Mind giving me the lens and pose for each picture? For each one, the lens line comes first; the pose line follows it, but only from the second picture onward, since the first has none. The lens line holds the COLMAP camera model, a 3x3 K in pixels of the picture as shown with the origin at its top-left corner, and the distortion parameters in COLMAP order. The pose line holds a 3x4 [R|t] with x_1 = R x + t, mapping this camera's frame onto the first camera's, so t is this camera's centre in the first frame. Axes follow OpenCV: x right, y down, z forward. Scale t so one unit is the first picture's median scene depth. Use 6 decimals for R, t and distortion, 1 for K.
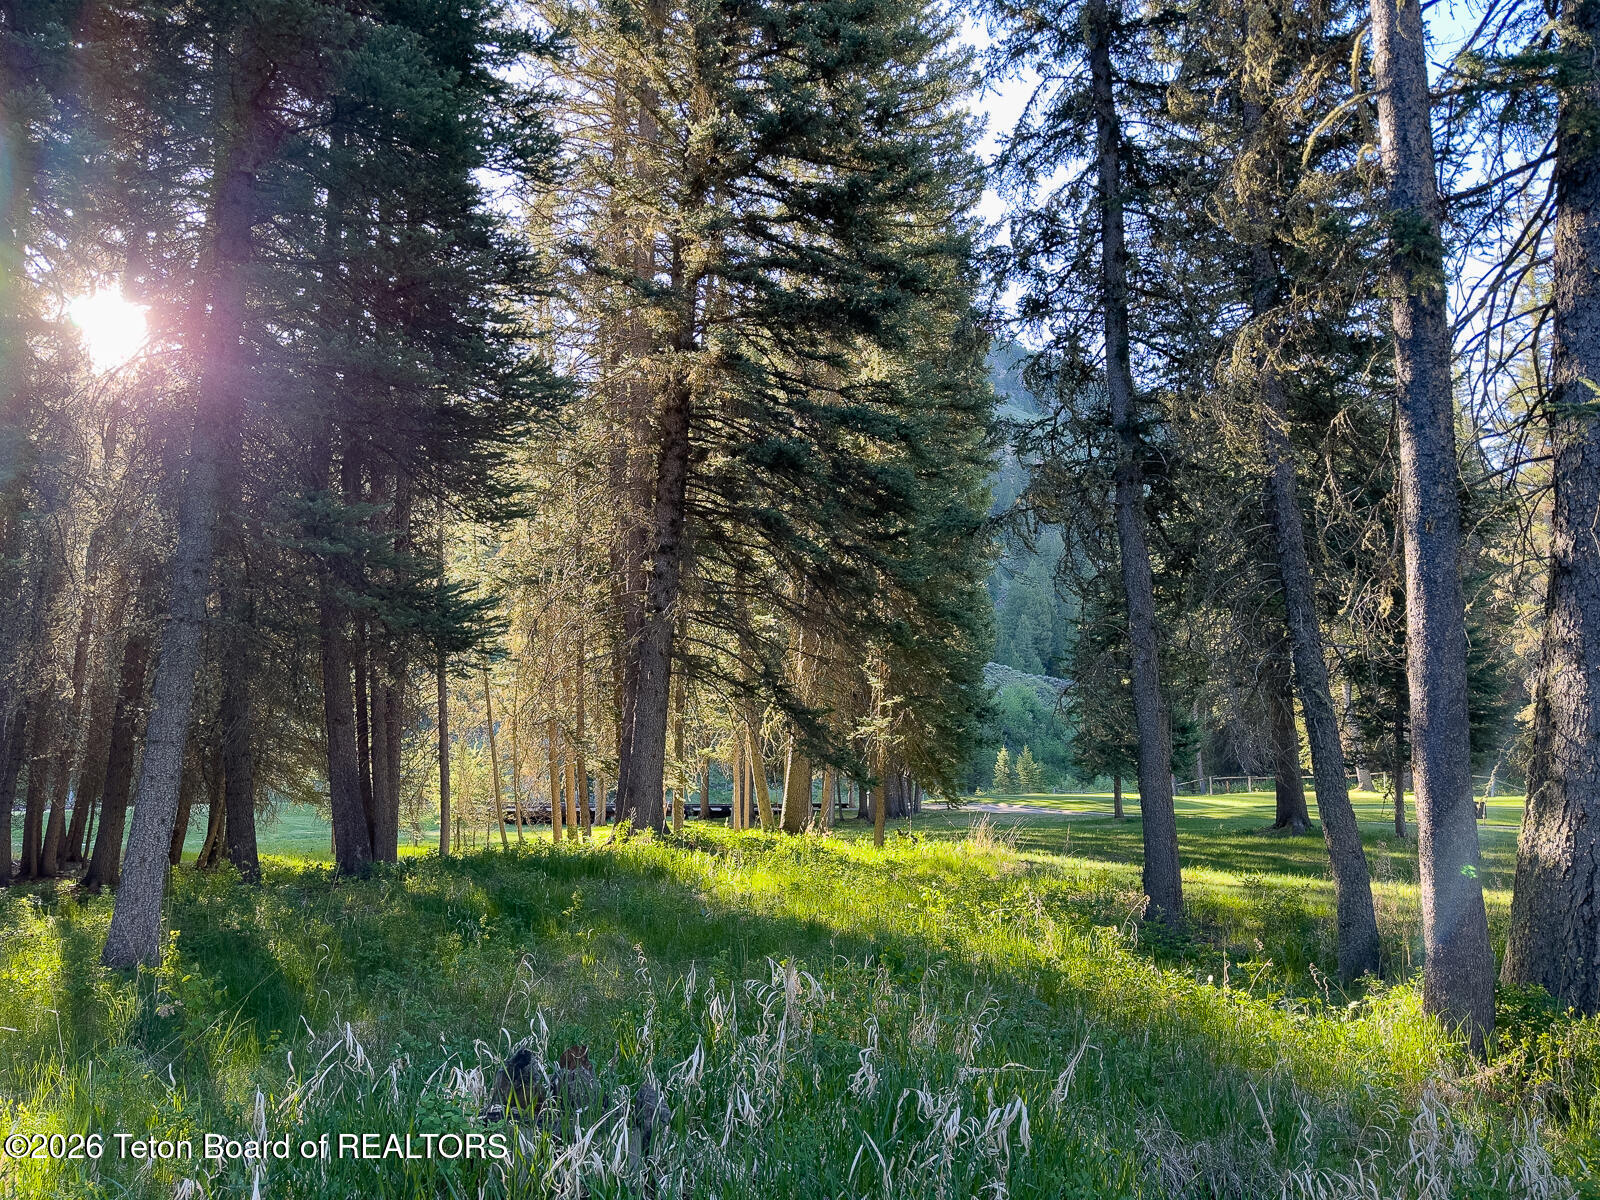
lens RADIAL K [[1122.4, 0, 799.2], [0, 1122.4, 577.6], [0, 0, 1]] dist [0.067941, -0.054680]
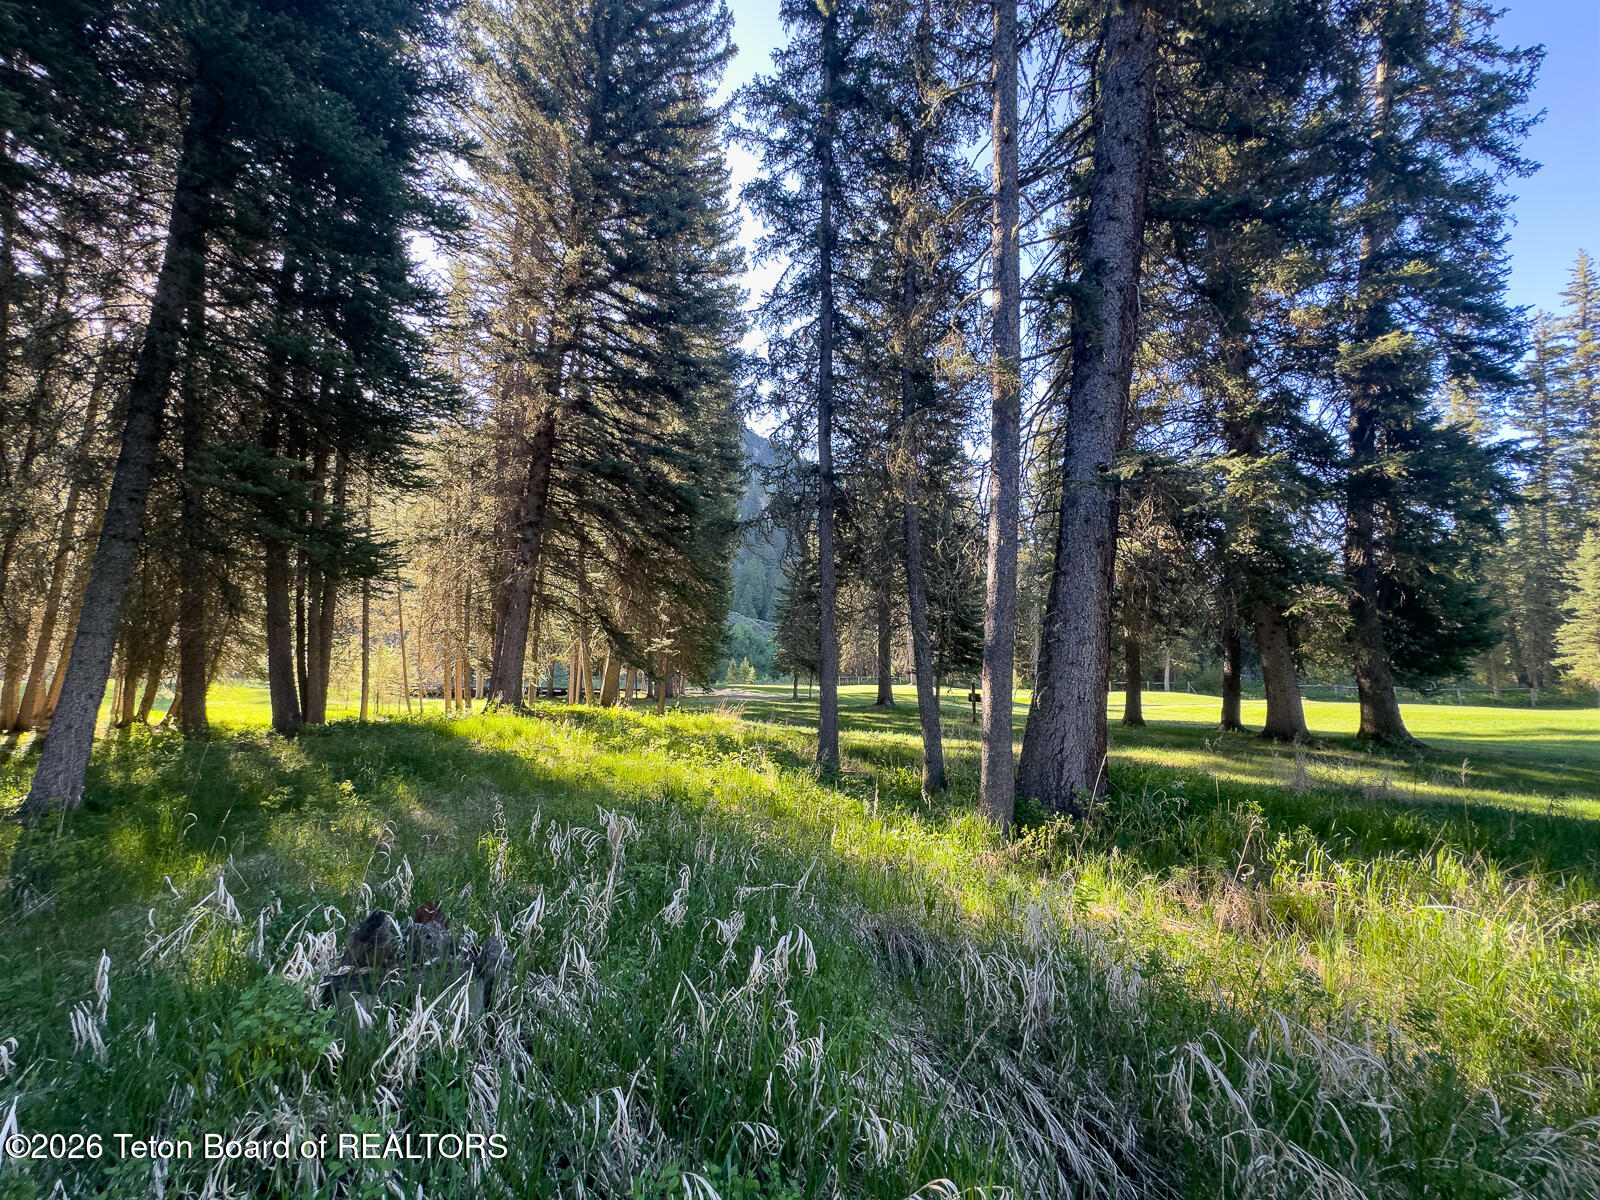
lens RADIAL K [[633.2, 0, 796.7], [0, 633.2, 597.7], [0, 0, 1]] dist [-0.003313, -0.000085]
pose [[0.958730, 0.059177, 0.278092, -0.007124], [-0.074533, 0.996204, 0.044967, 0.008646], [-0.274375, -0.063839, 0.959501, 0.063682]]
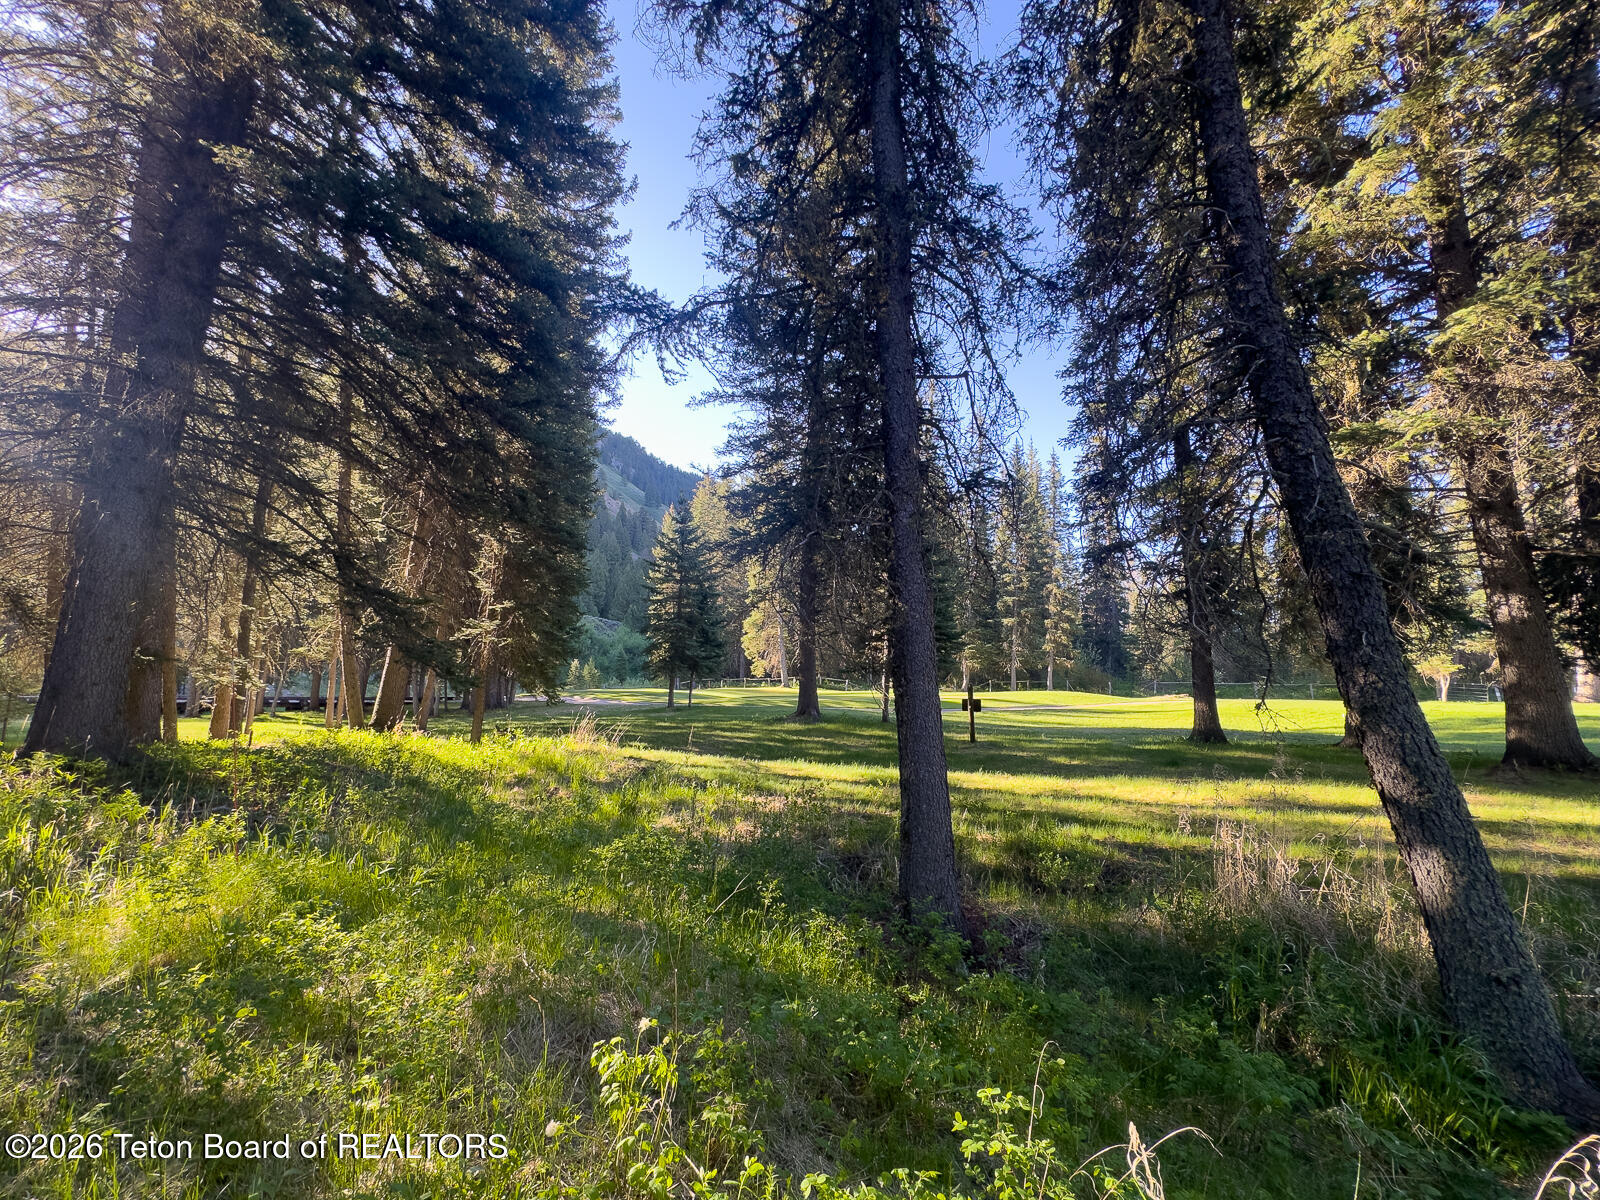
lens RADIAL K [[635.8, 0, 800.0], [0, 635.8, 600.0], [0, 0, 1]] dist [-0.000672, -0.000345]
pose [[0.862511, 0.076008, 0.500298, 0.029478], [-0.101604, 0.994534, 0.024070, 0.072194], [-0.495733, -0.071593, 0.865519, 0.402079]]
